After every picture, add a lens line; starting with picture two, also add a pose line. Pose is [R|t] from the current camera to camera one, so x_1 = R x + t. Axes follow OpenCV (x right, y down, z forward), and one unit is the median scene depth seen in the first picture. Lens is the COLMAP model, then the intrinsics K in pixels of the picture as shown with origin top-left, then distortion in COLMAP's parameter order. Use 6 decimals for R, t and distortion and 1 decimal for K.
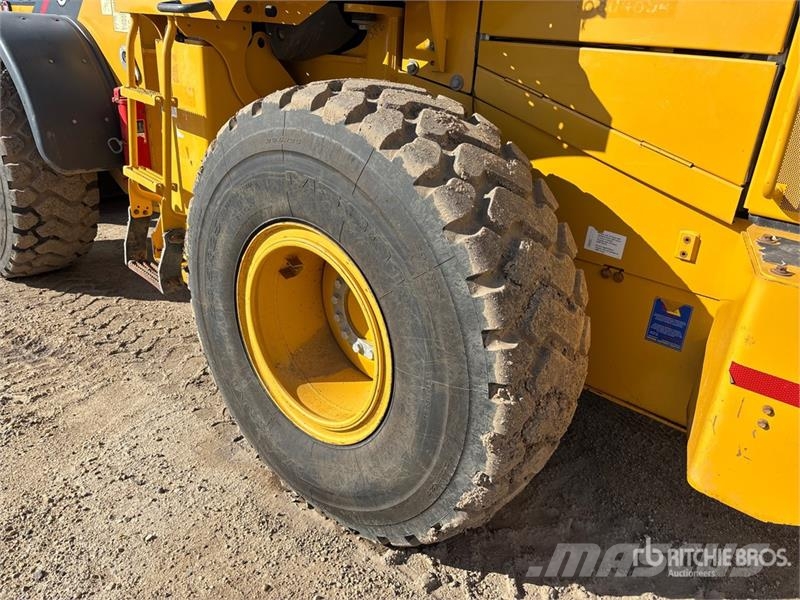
lens RADIAL K [[596.0, 0, 398.1], [0, 596.0, 286.4], [0, 0, 1]] dist [0.040374, -0.006974]
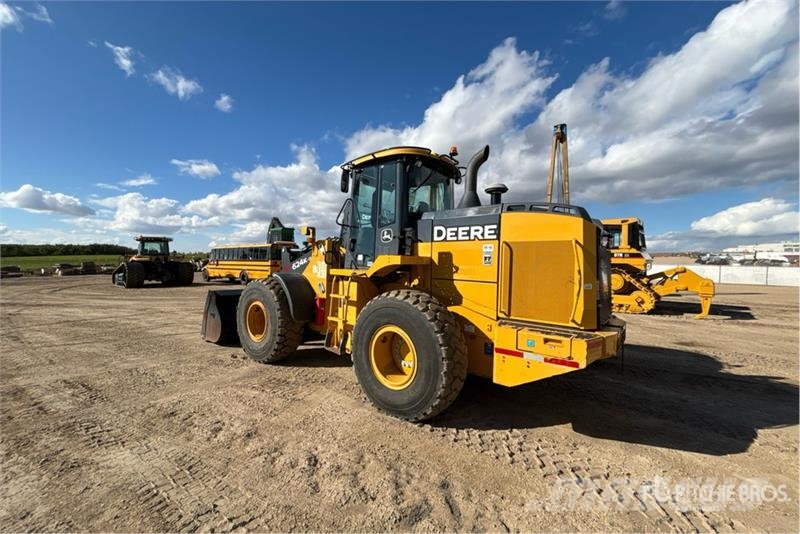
lens RADIAL K [[331.3, 0, 391.2], [0, 331.3, 265.6], [0, 0, 1]] dist [0.006794, -0.000245]
pose [[0.999088, -0.036536, 0.022083, -0.203115], [0.042193, 0.923890, -0.380324, 0.381950], [-0.006507, 0.380909, 0.924590, -1.228918]]
